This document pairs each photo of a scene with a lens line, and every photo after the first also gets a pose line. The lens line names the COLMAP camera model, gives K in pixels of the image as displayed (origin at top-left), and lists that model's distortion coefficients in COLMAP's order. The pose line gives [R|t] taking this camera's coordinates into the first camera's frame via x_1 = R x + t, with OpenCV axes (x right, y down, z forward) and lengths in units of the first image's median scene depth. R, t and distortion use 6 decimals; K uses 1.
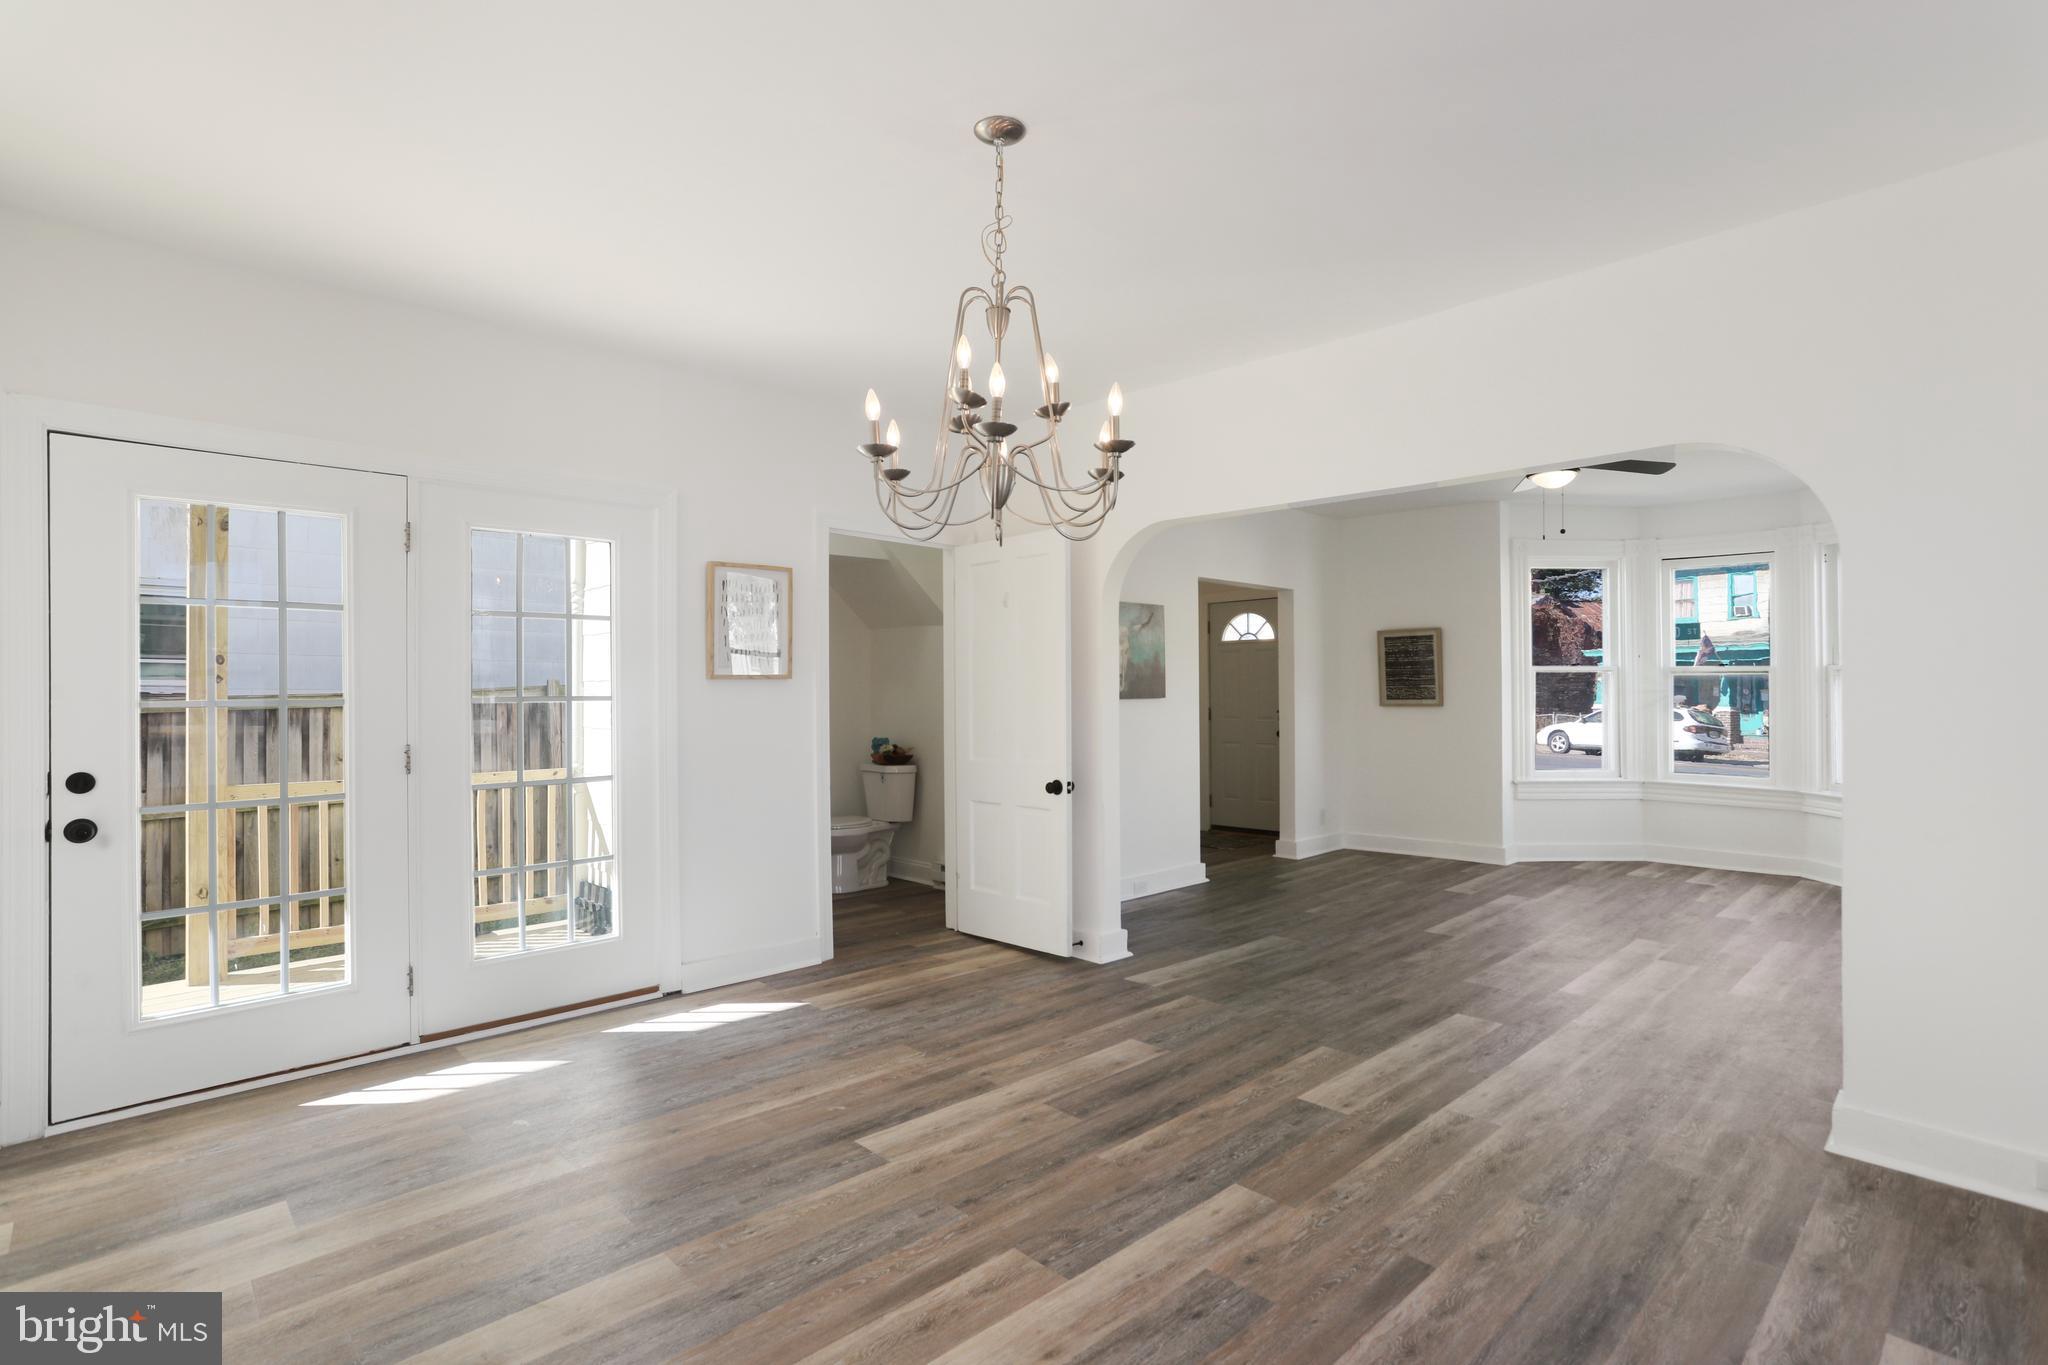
lens RADIAL K [[1017.7, 0, 1015.7], [0, 1017.7, 694.4], [0, 0, 1]] dist [-0.050590, 0.031010]
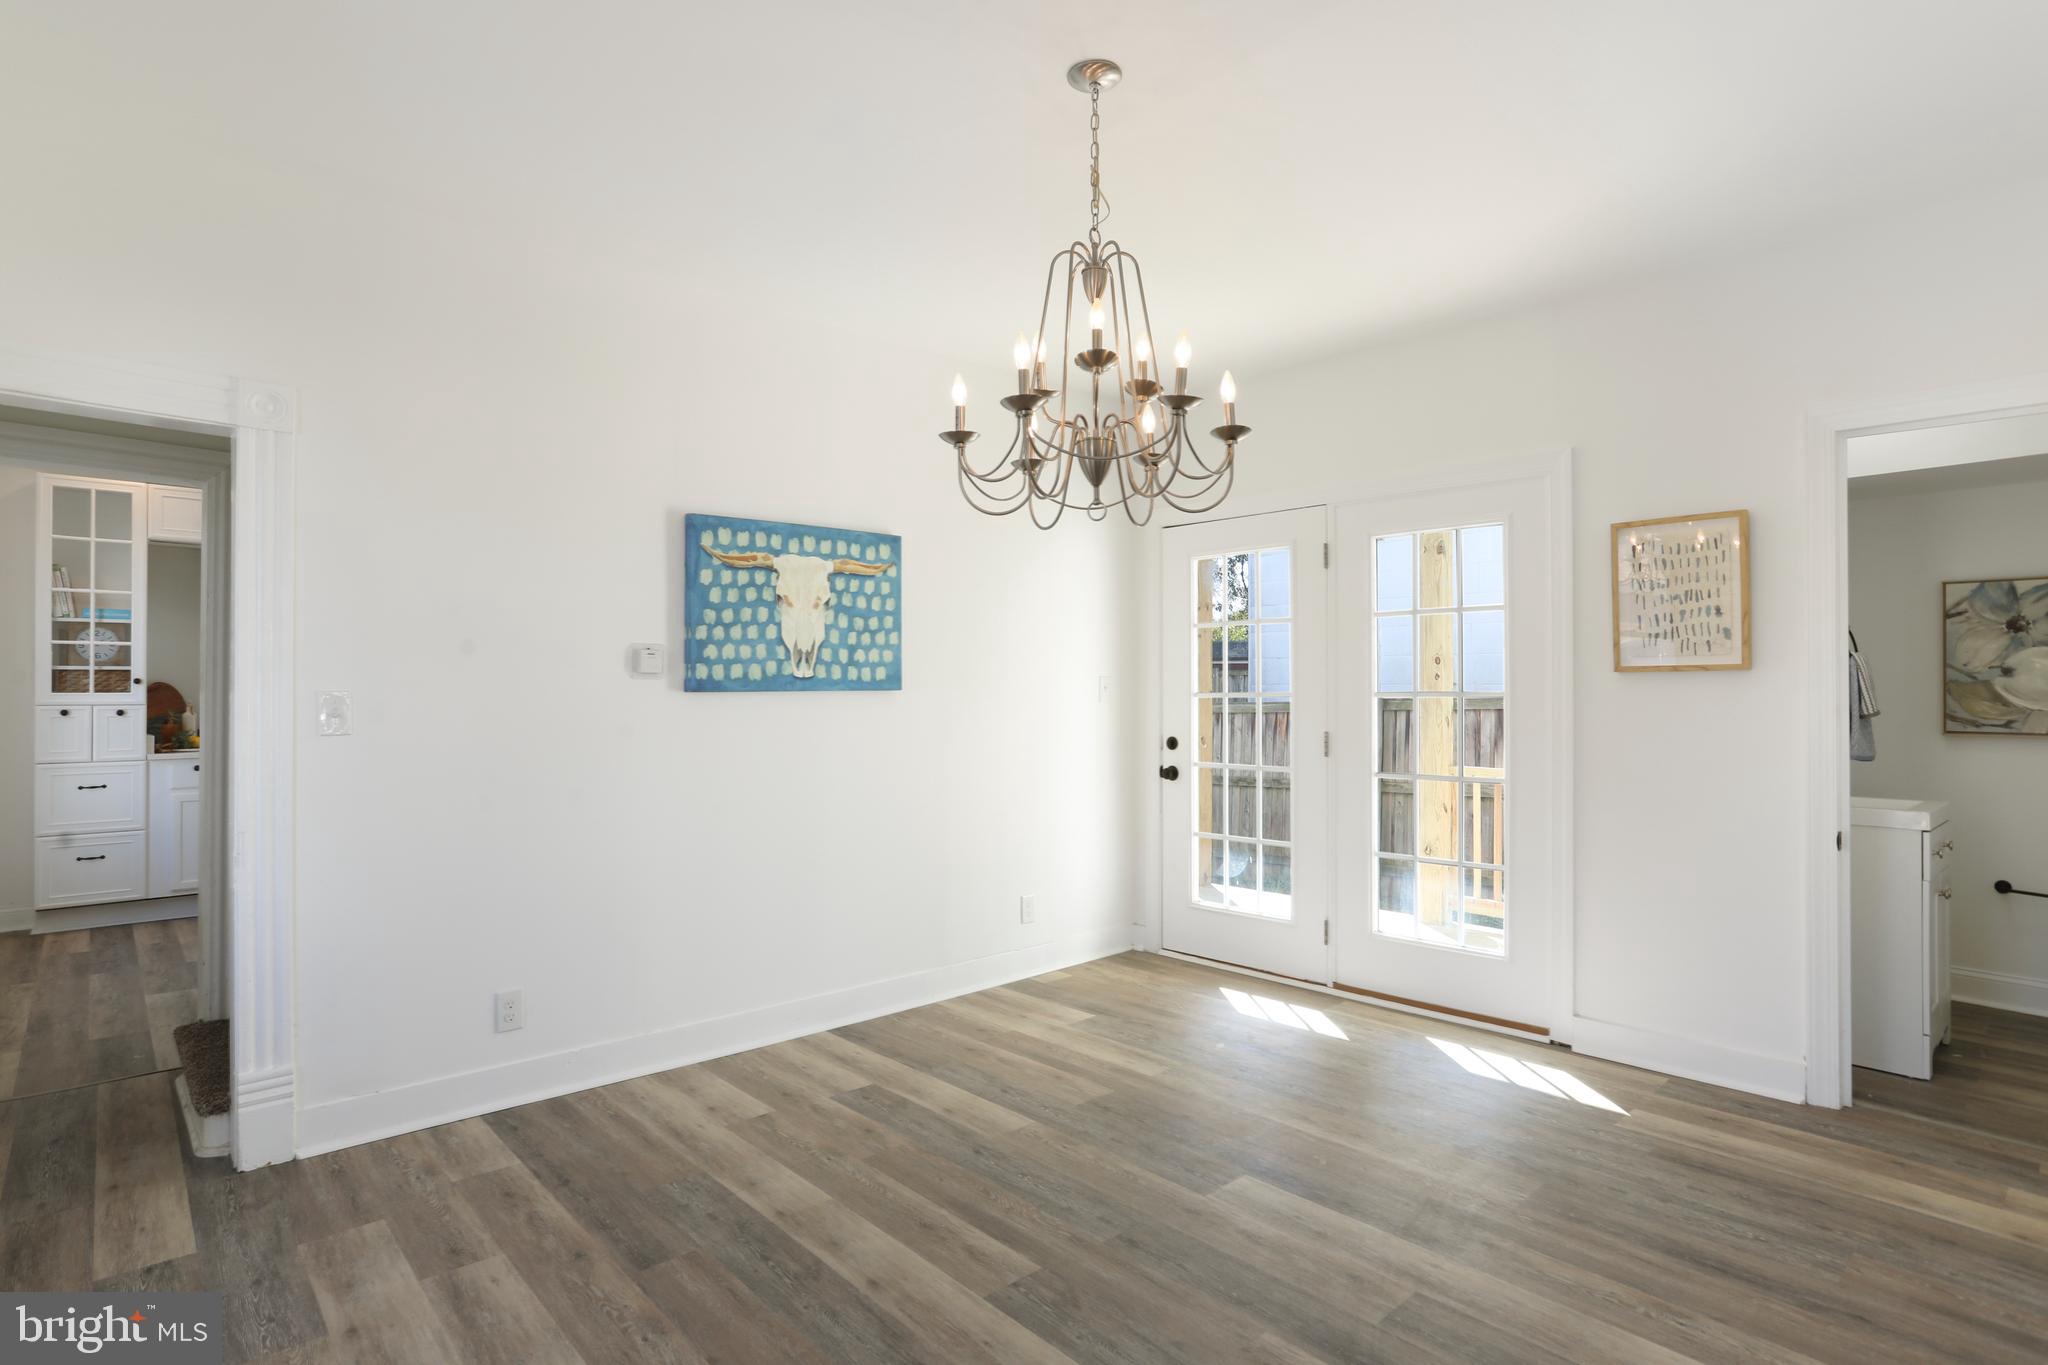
lens RADIAL K [[1124.6, 0, 1027.4], [0, 1124.6, 680.2], [0, 0, 1]] dist [-0.073478, 0.044412]
pose [[-0.066881, -0.005657, -0.997745, 0.703715], [-0.006412, 0.999966, -0.005240, -0.001409], [0.997740, 0.006047, -0.066915, 0.705302]]
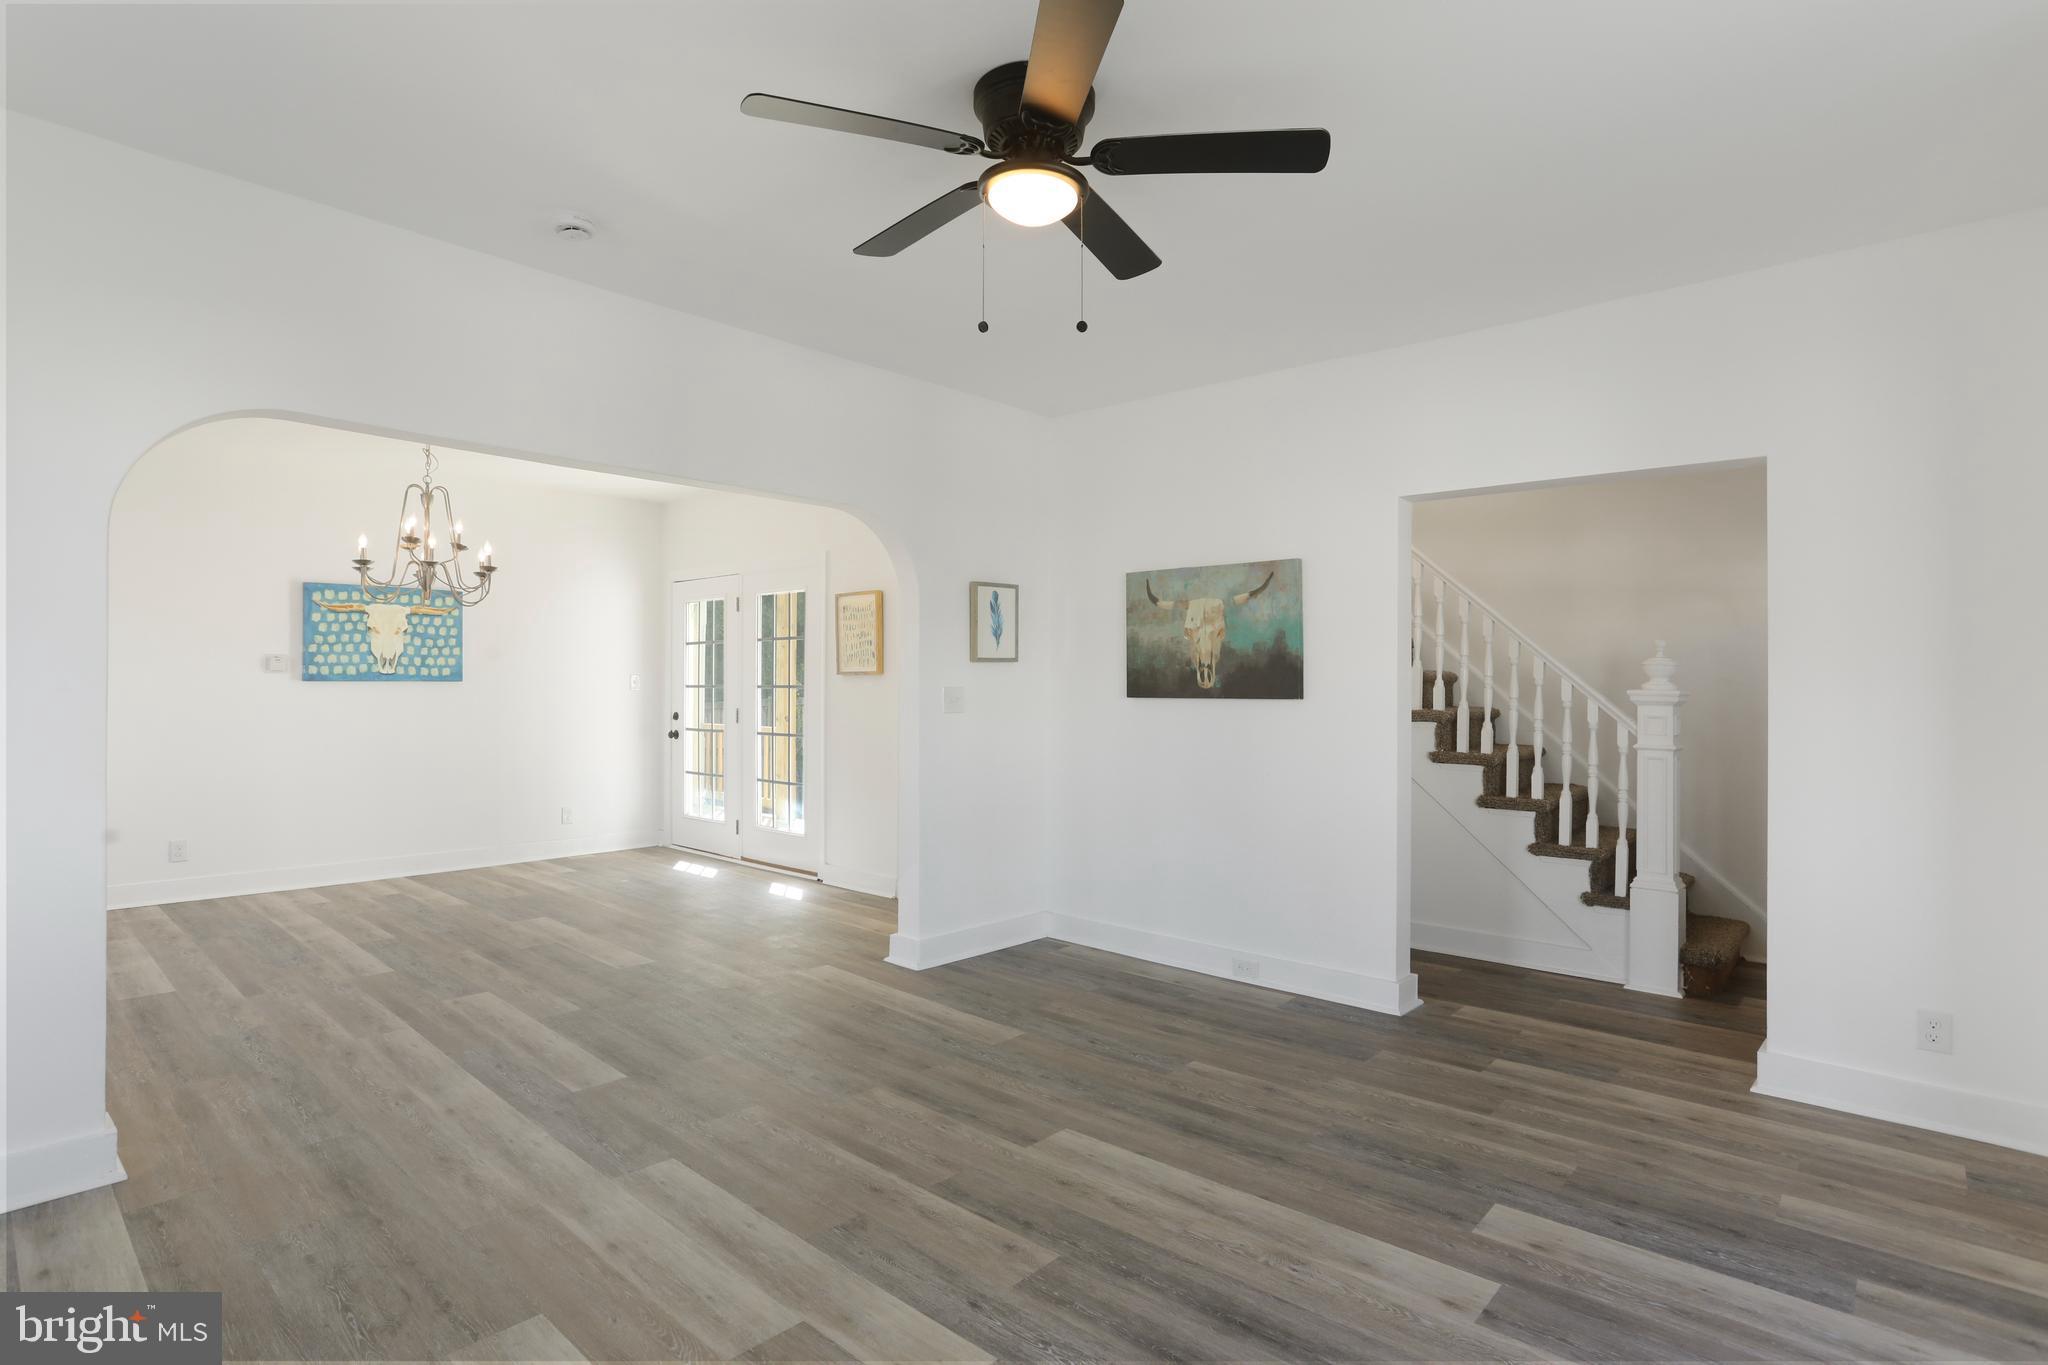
lens RADIAL K [[1042.0, 0, 1053.4], [0, 1042.0, 677.8], [0, 0, 1]] dist [-0.057858, 0.027757]
pose [[0.065184, -0.005432, -0.997858, 1.442542], [-0.014565, 0.999873, -0.006395, -0.006639], [0.997767, 0.014951, 0.065097, 1.433260]]
